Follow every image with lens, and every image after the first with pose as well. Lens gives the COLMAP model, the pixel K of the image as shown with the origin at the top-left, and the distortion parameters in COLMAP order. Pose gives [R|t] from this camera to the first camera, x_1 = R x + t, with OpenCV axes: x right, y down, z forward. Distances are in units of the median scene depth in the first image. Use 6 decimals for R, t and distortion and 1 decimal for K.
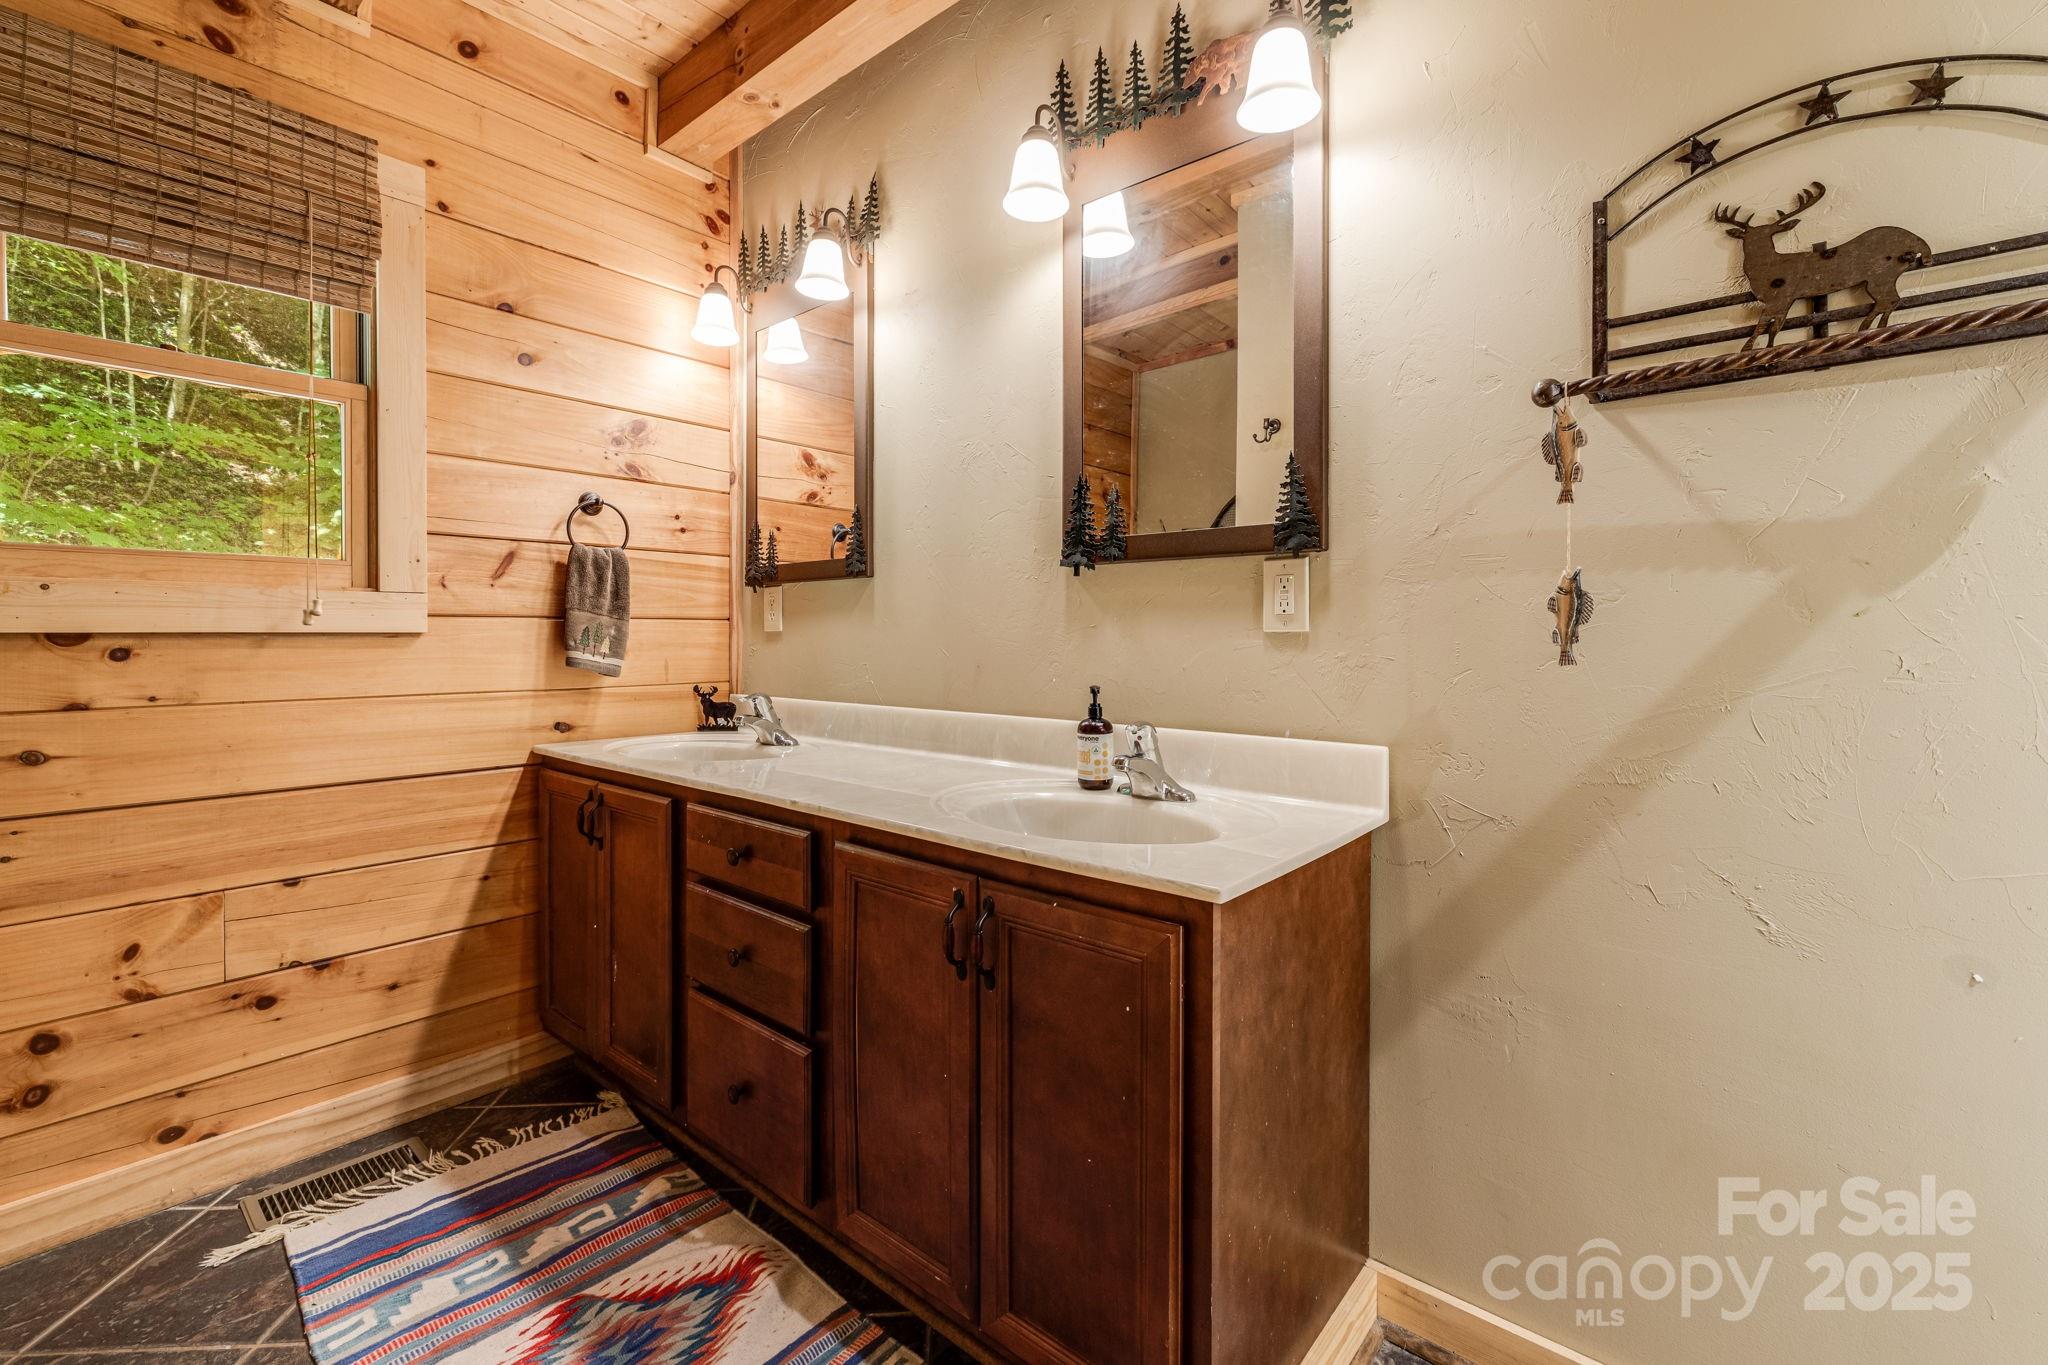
lens RADIAL K [[885.2, 0, 1008.0], [0, 885.2, 666.6], [0, 0, 1]] dist [-0.001792, 0.000518]
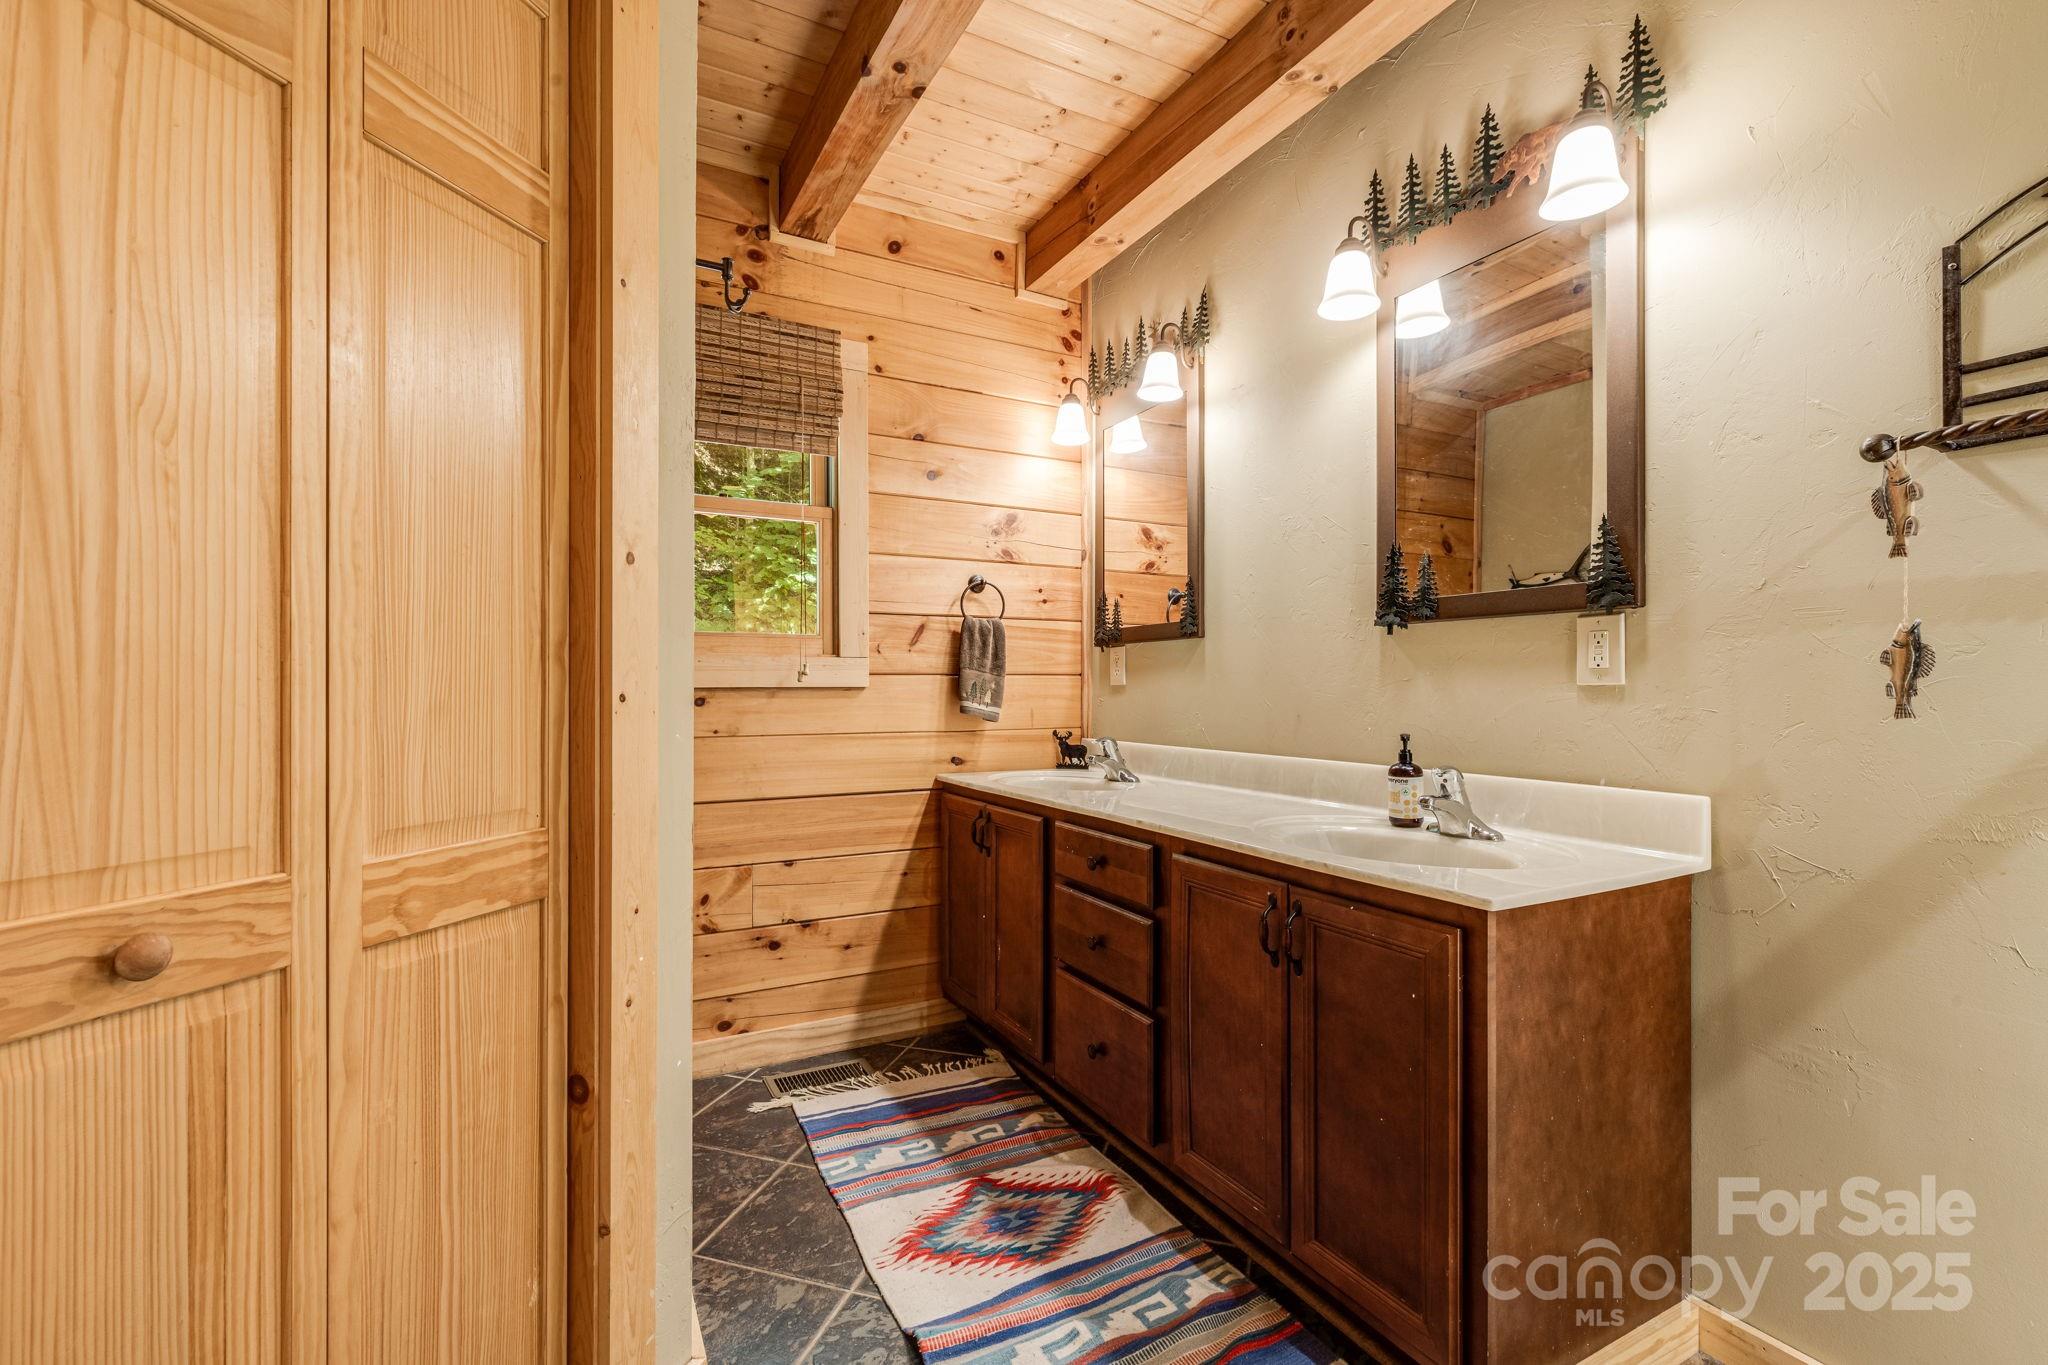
lens RADIAL K [[885.2, 0, 1008.0], [0, 885.2, 666.6], [0, 0, 1]] dist [-0.001792, 0.000518]
pose [[0.931739, -0.010347, -0.362982, 0.036535], [-0.010873, 0.998351, -0.056370, 0.005307], [0.362967, 0.056469, 0.930089, -0.213184]]
